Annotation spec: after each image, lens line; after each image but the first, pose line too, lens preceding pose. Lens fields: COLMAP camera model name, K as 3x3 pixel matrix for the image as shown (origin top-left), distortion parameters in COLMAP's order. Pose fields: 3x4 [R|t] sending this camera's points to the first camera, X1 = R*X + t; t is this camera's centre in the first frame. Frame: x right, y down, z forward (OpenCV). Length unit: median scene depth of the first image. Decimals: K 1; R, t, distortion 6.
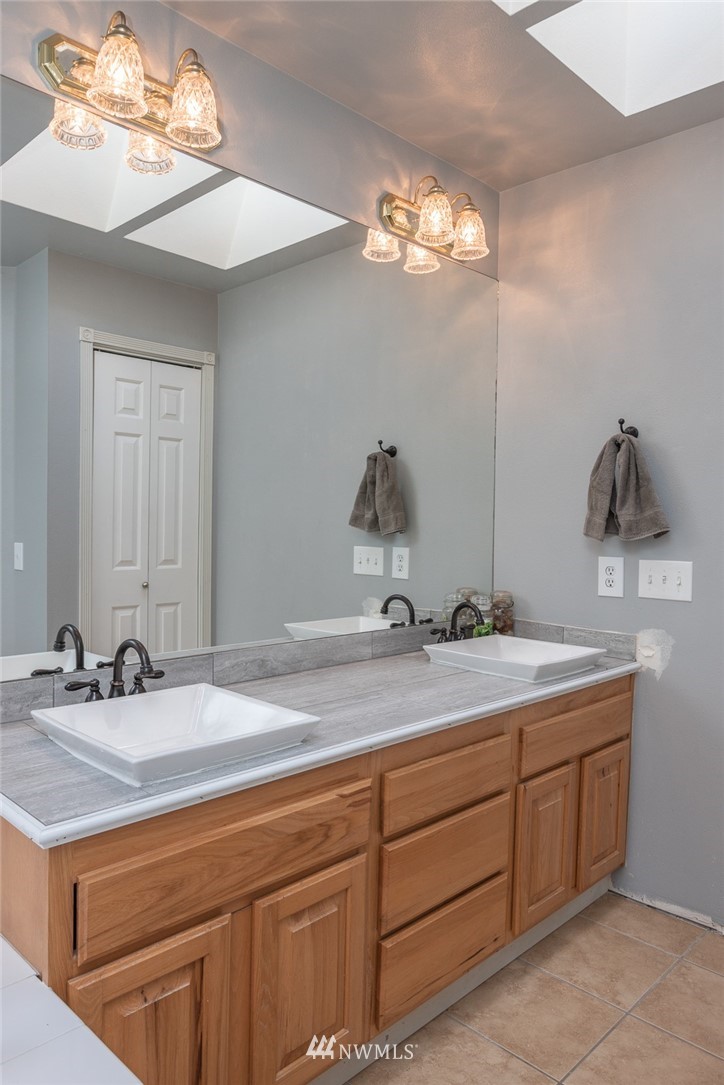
lens RADIAL K [[746.9, 0, 362.0], [0, 746.9, 542.5], [0, 0, 1]] dist [0.004959, 0.001107]
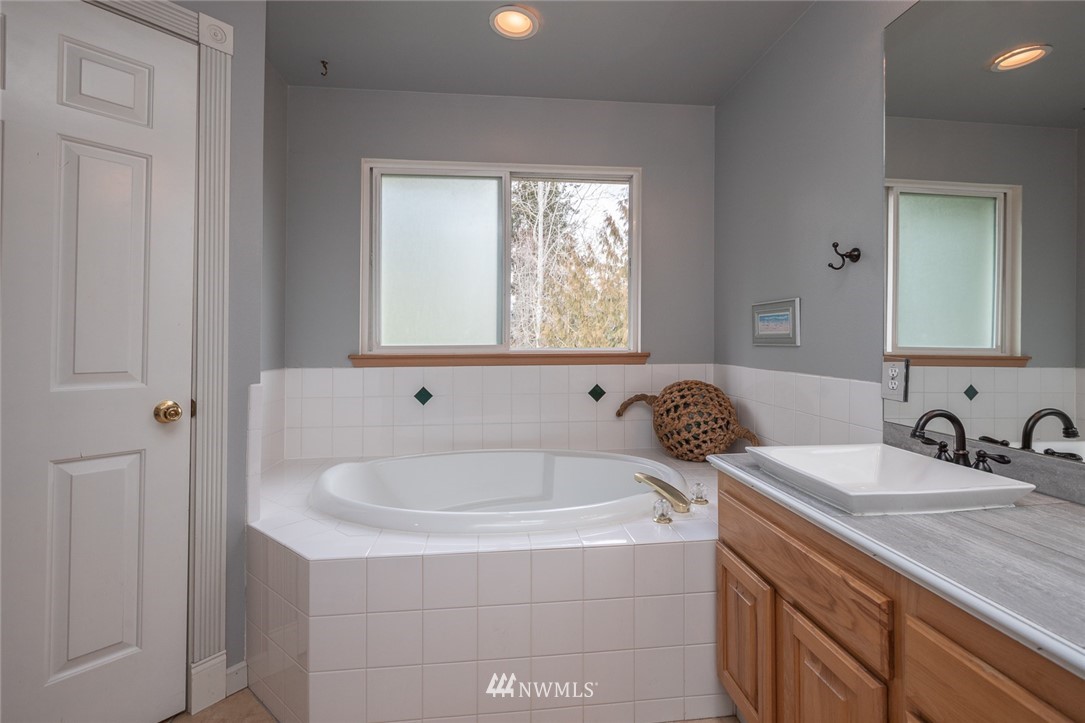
lens RADIAL K [[495.9, 0, 542.3], [0, 495.9, 340.0], [0, 0, 1]] dist [-0.000088, -0.000044]
pose [[-0.635084, -0.018872, -0.772212, 0.647702], [-0.037049, 0.999295, 0.006048, 0.042602], [0.771554, 0.032451, -0.635336, 1.007277]]
